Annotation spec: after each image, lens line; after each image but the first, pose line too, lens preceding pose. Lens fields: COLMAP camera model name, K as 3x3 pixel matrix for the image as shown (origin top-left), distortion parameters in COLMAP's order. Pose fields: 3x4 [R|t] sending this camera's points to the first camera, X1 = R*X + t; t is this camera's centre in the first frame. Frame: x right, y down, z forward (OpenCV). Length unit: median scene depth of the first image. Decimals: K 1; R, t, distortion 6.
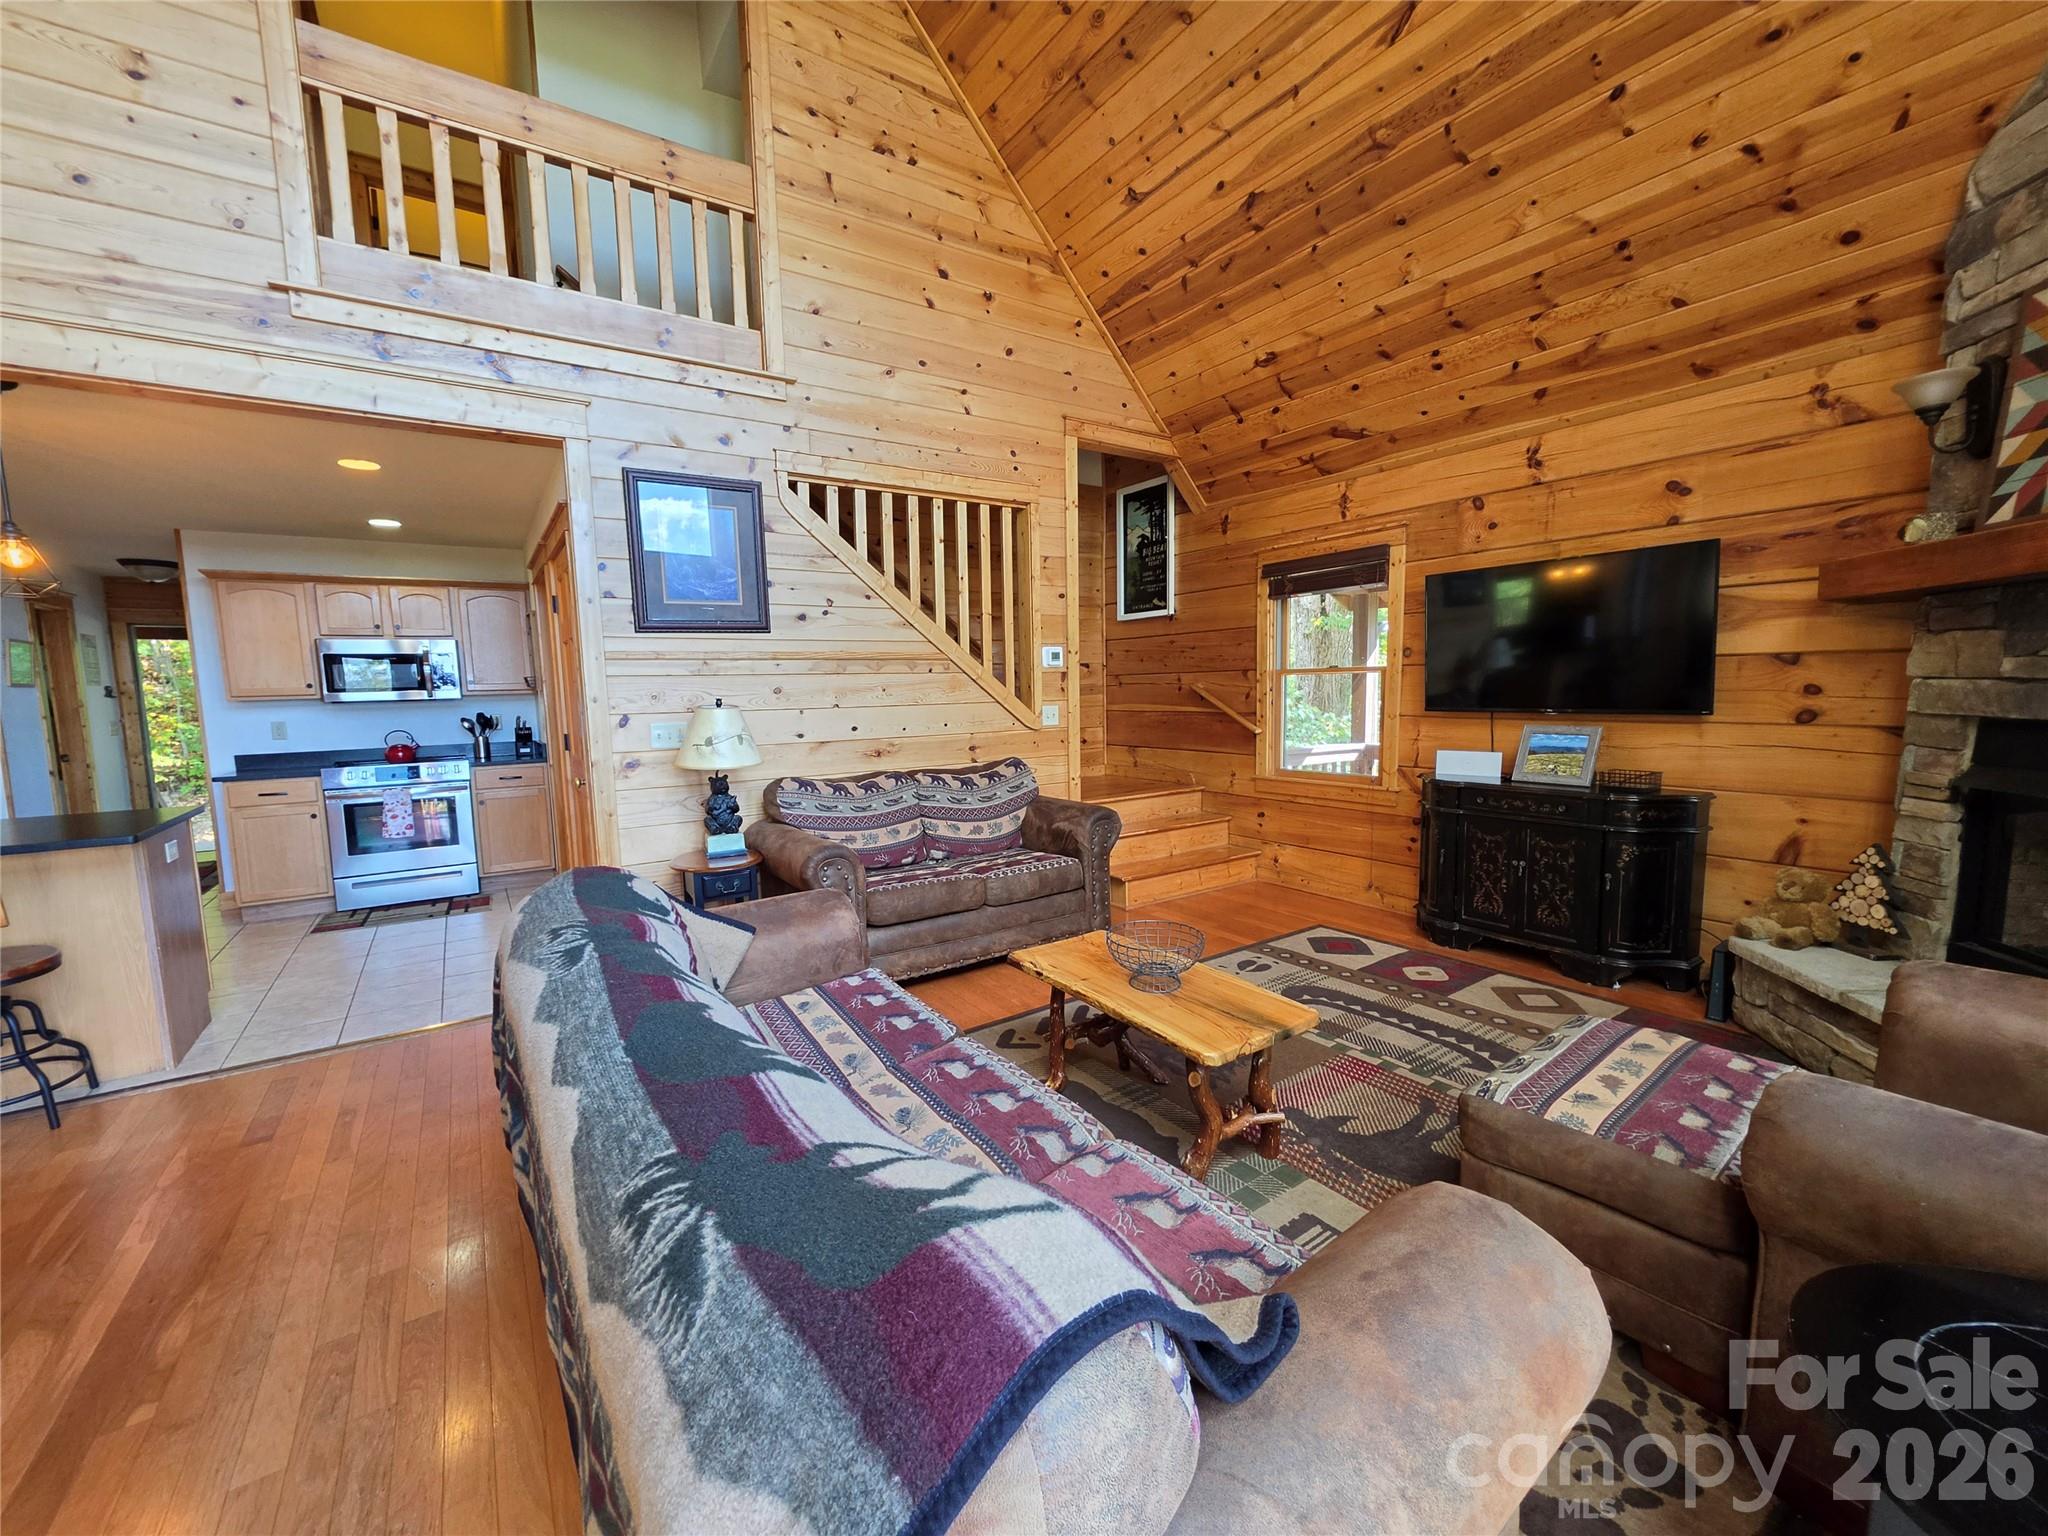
lens RADIAL K [[827.4, 0, 1024.5], [0, 827.4, 768.5], [0, 0, 1]] dist [0.002774, 0.001825]
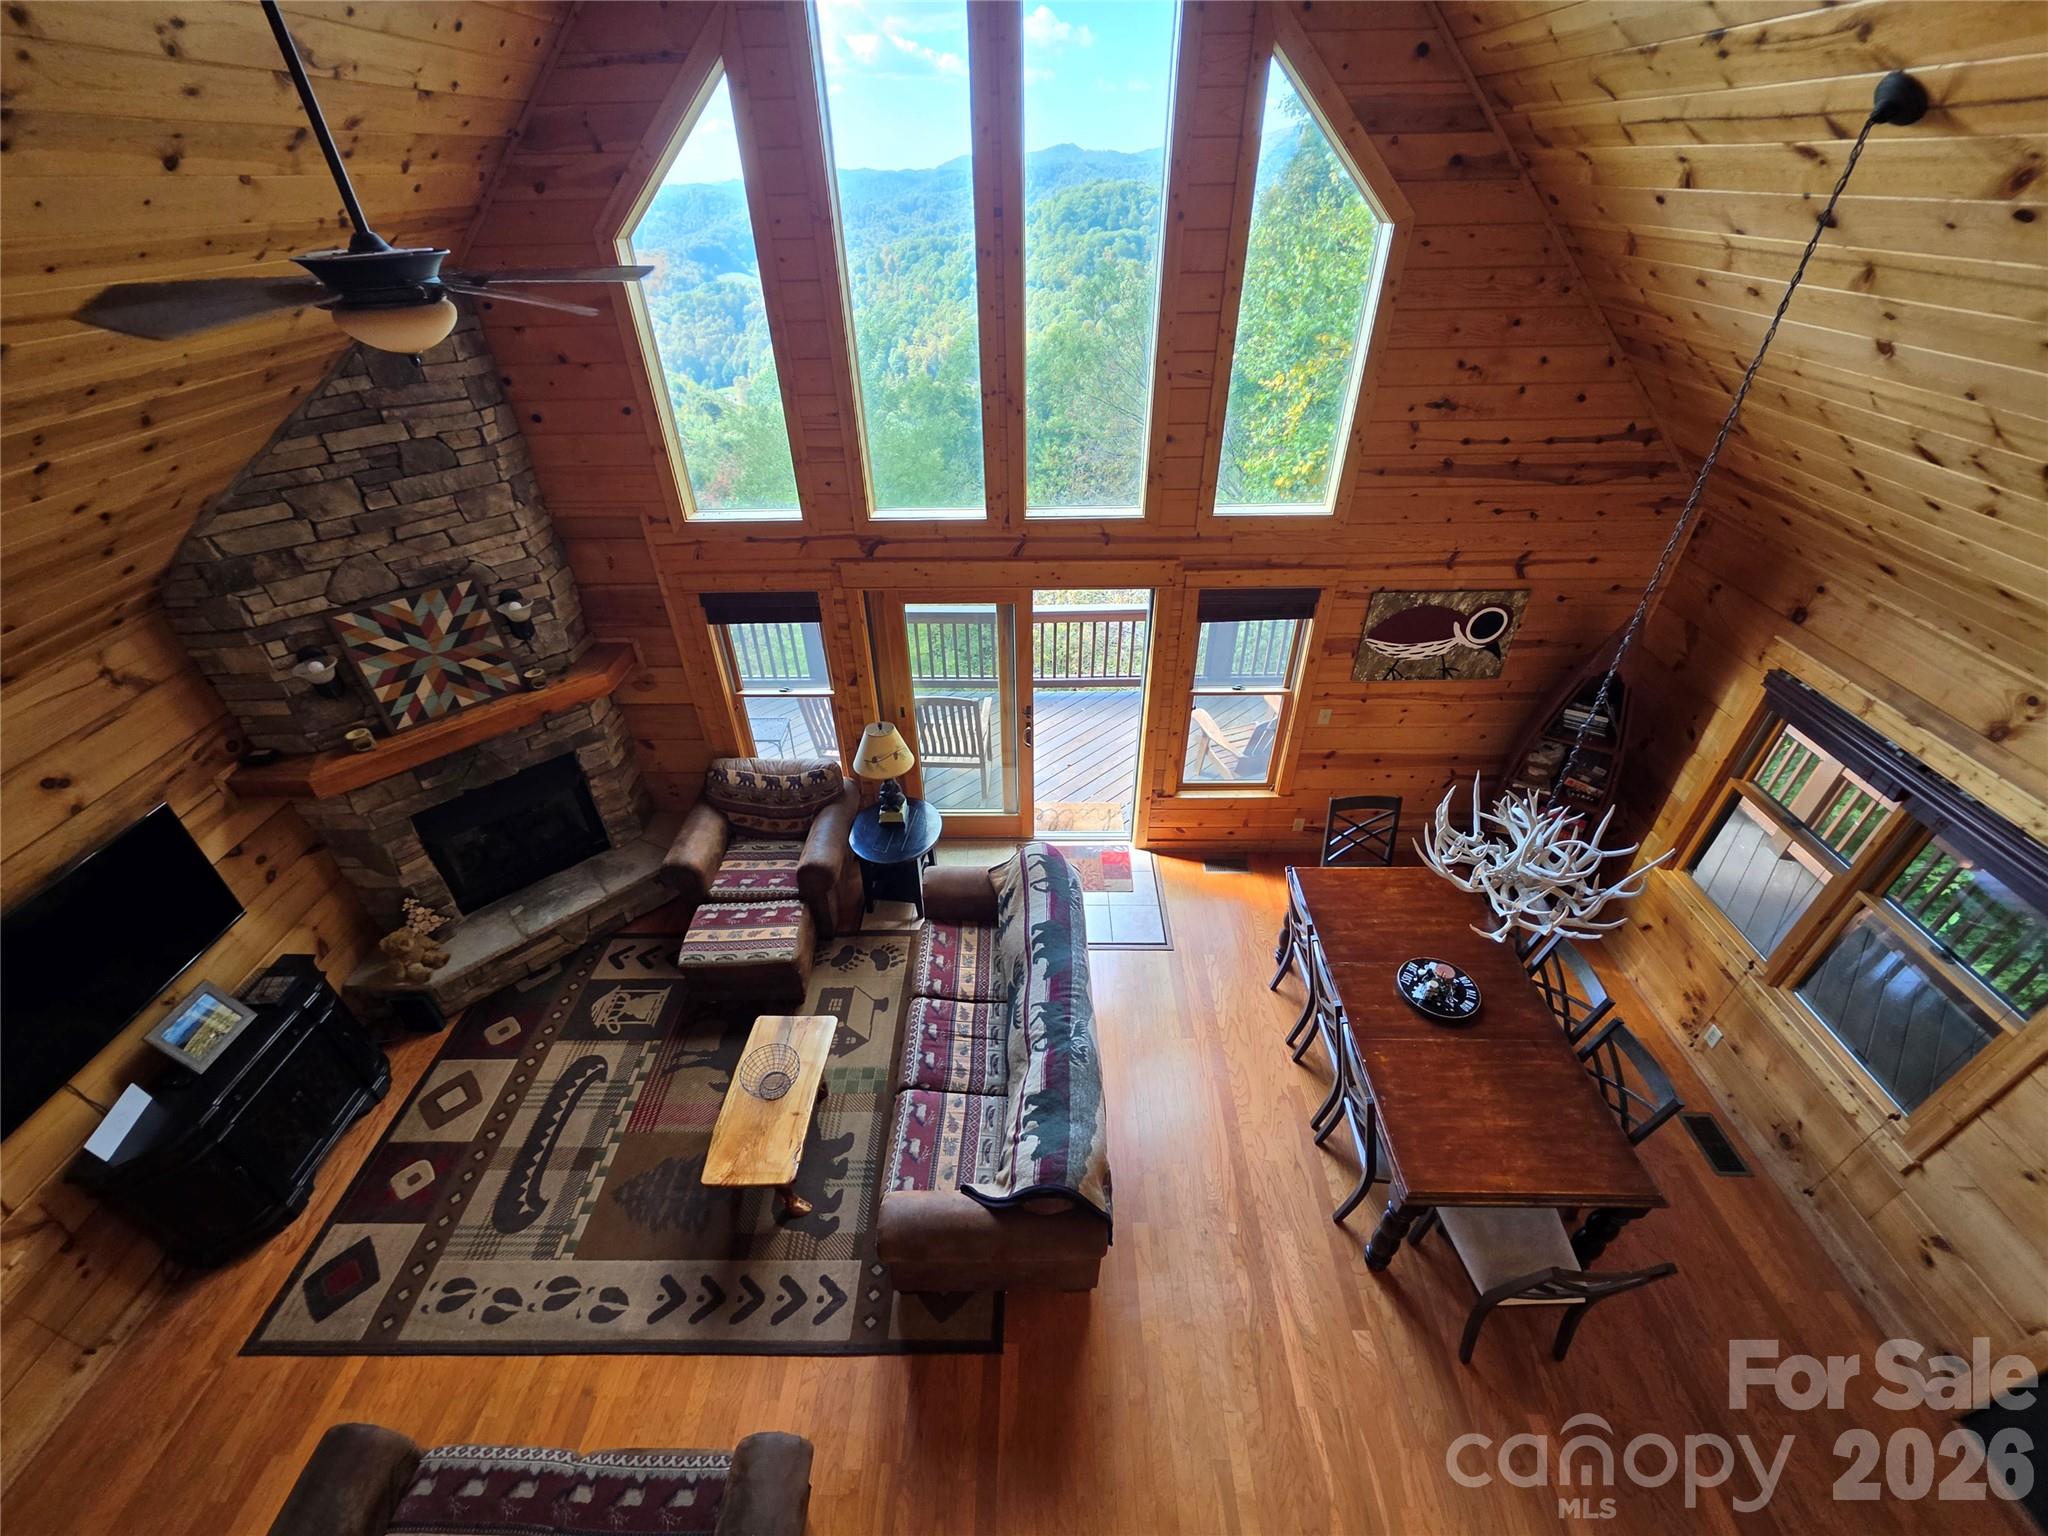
lens RADIAL K [[827.4, 0, 1019.1], [0, 827.4, 771.7], [0, 0, 1]] dist [0.002774, 0.001825]
pose [[-0.812662, -0.316706, 0.489160, -0.636760], [0.092340, 0.758830, 0.644710, -0.931185], [-0.575372, 0.569100, -0.587428, 0.982861]]
